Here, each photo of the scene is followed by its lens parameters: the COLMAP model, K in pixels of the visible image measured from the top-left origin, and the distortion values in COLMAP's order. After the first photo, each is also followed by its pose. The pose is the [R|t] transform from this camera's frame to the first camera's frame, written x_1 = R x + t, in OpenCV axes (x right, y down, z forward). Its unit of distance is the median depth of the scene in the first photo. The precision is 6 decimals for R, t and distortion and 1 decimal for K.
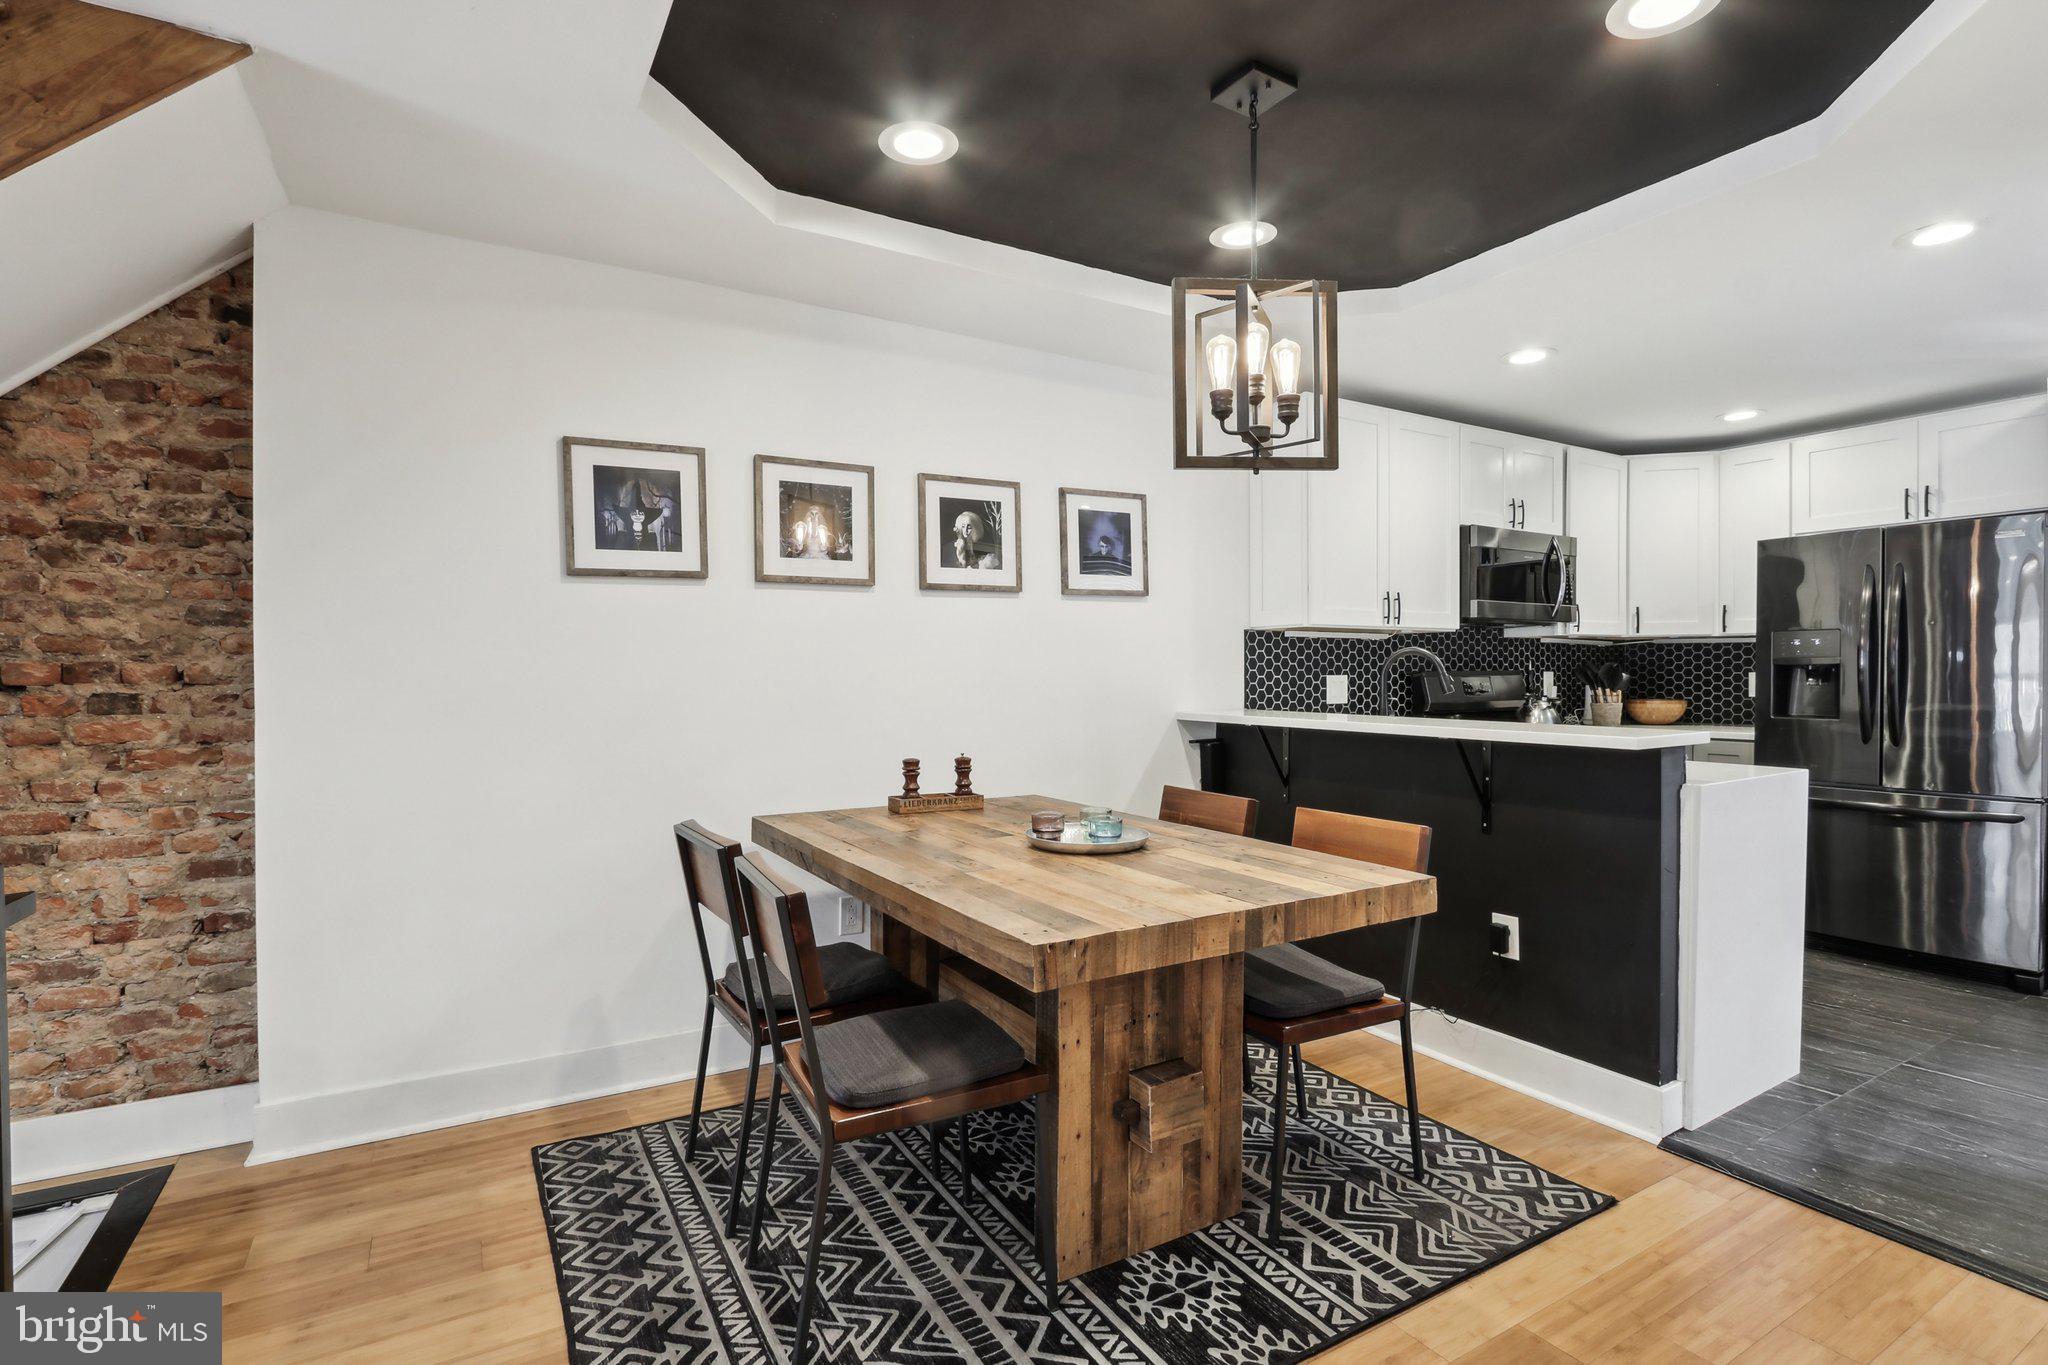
lens RADIAL K [[967.8, 0, 1007.3], [0, 967.8, 684.4], [0, 0, 1]] dist [-0.021044, 0.004106]
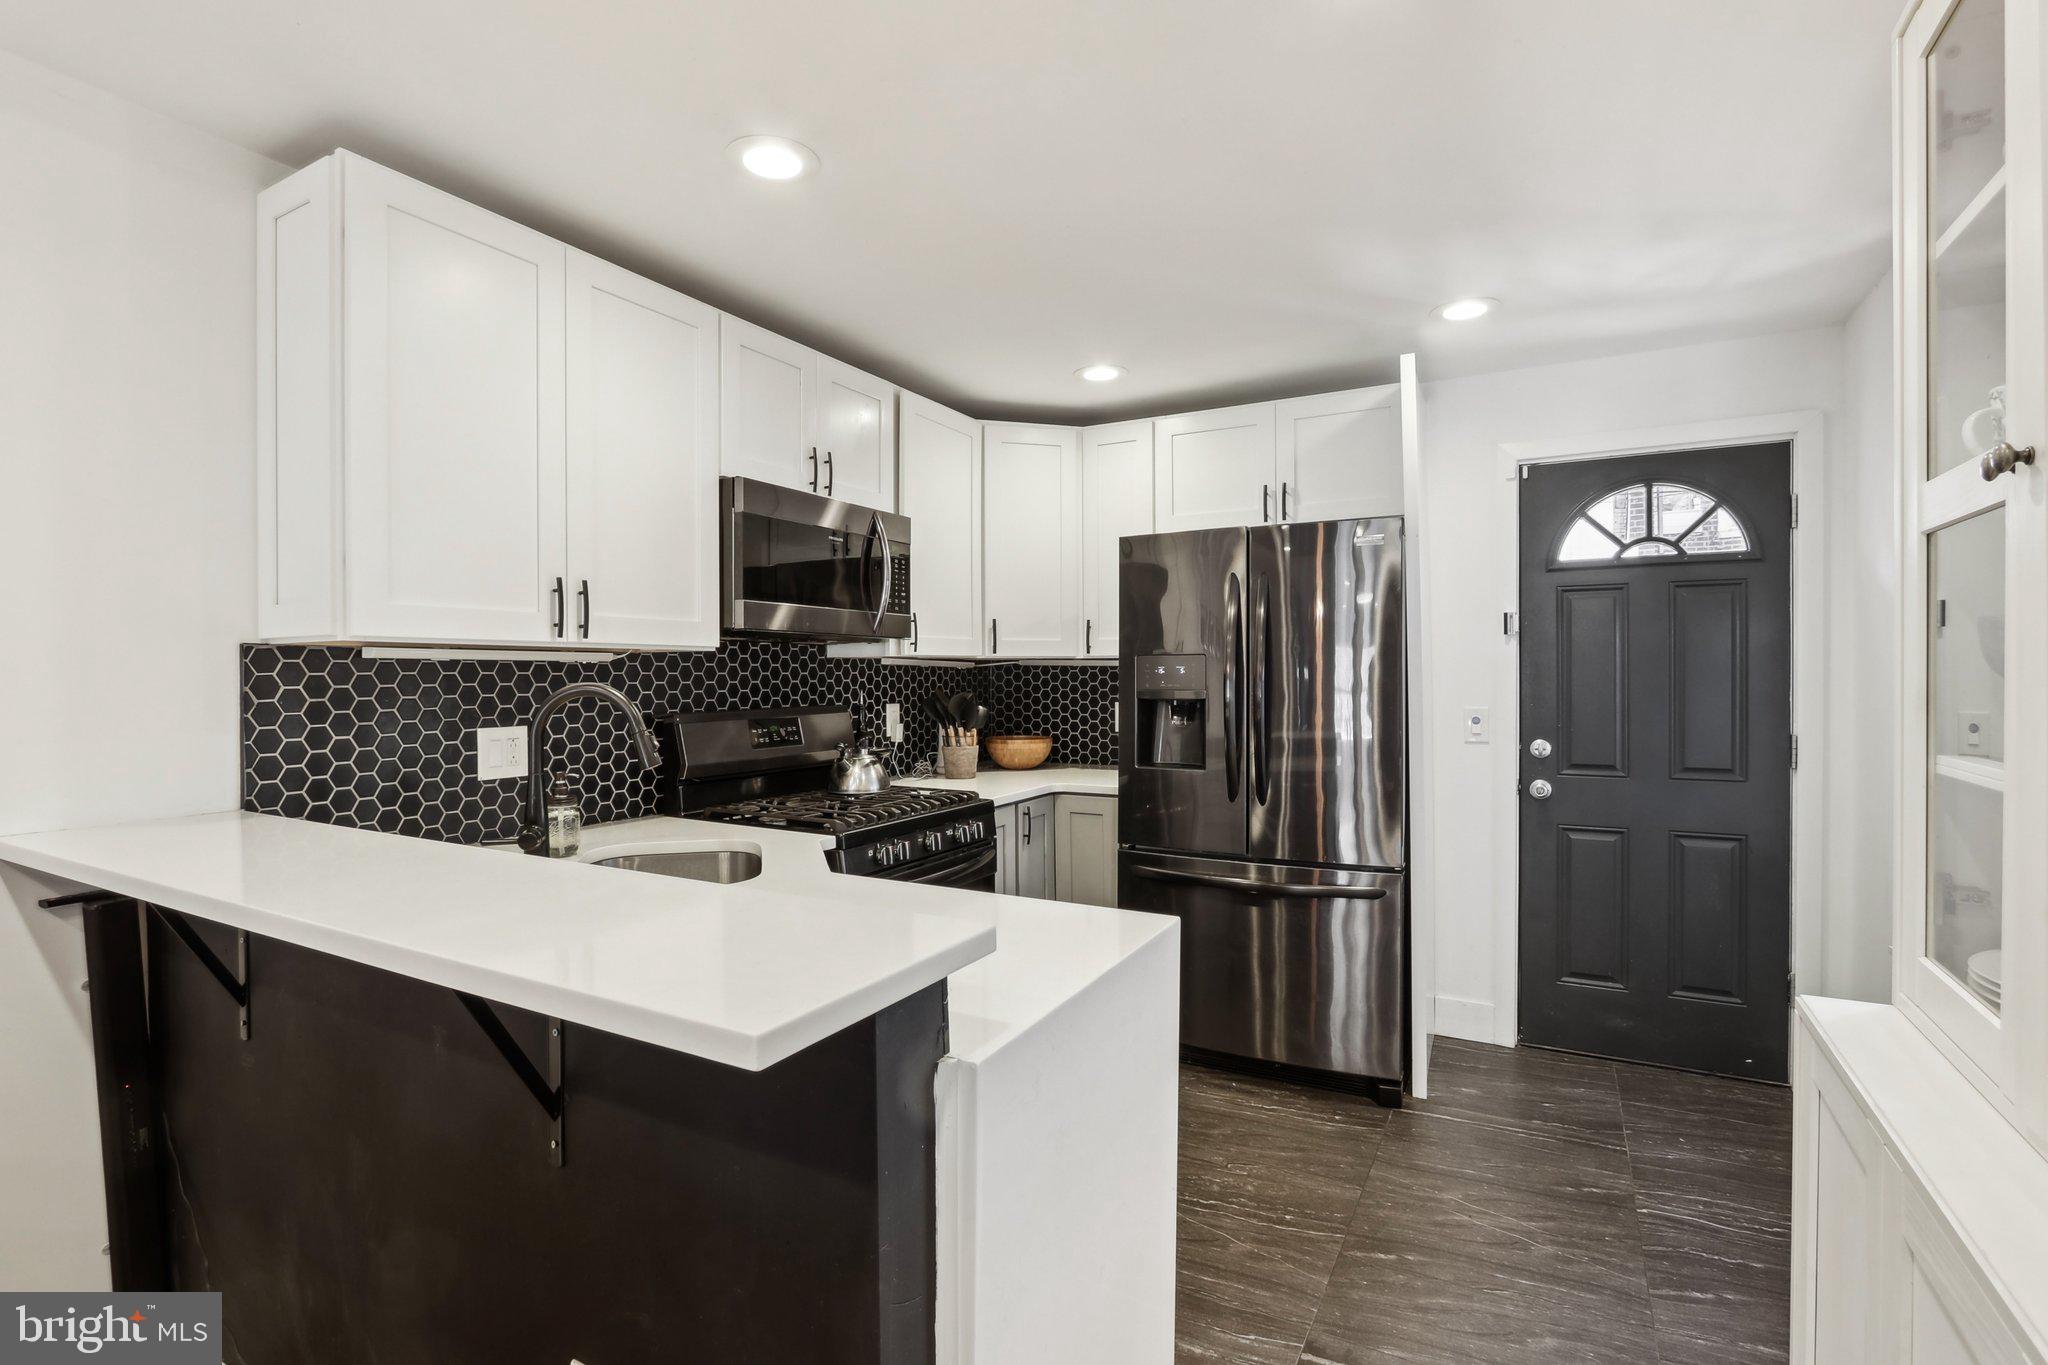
lens RADIAL K [[967.8, 0, 1010.0], [0, 967.8, 683.8], [0, 0, 1]] dist [-0.021044, 0.004106]
pose [[0.860065, -0.005720, 0.510153, 0.358293], [0.007832, 0.999967, -0.001992, -0.036025], [-0.510125, 0.005709, 0.860081, 0.433376]]
